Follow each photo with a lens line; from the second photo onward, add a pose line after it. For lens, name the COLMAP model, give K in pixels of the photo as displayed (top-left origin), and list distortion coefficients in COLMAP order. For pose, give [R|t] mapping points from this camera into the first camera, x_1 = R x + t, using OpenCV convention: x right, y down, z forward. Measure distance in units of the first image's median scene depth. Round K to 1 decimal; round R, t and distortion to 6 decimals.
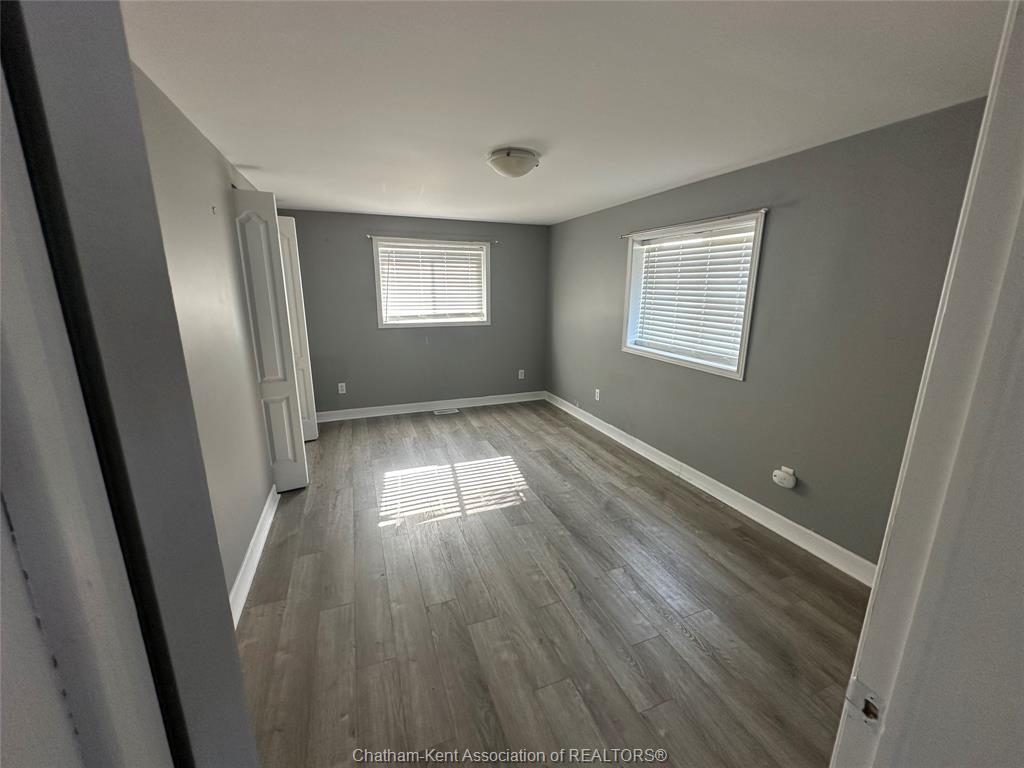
lens RADIAL K [[408.5, 0, 512.8], [0, 408.5, 381.6], [0, 0, 1]] dist [0.000439, -0.000446]
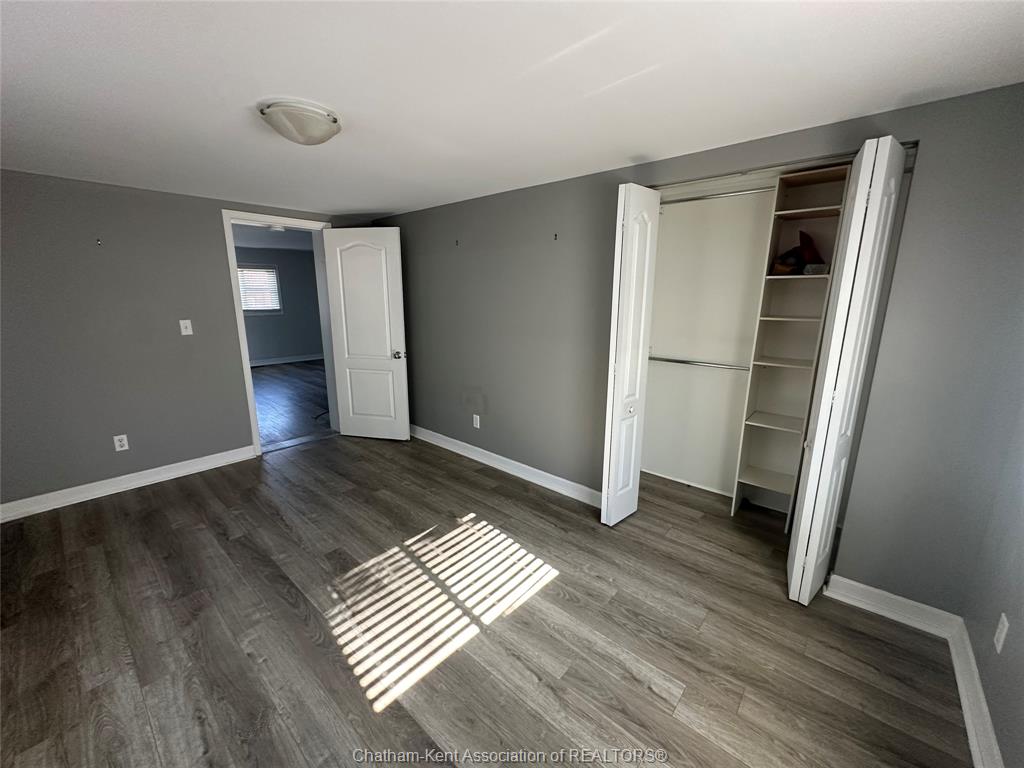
lens RADIAL K [[408.5, 0, 515.6], [0, 408.5, 384.4], [0, 0, 1]] dist [0.000439, -0.000446]
pose [[-0.882899, 0.100582, -0.458664, 0.030211], [-0.111557, 0.903892, 0.412958, -0.351328], [0.456119, 0.415768, -0.786824, 1.483272]]
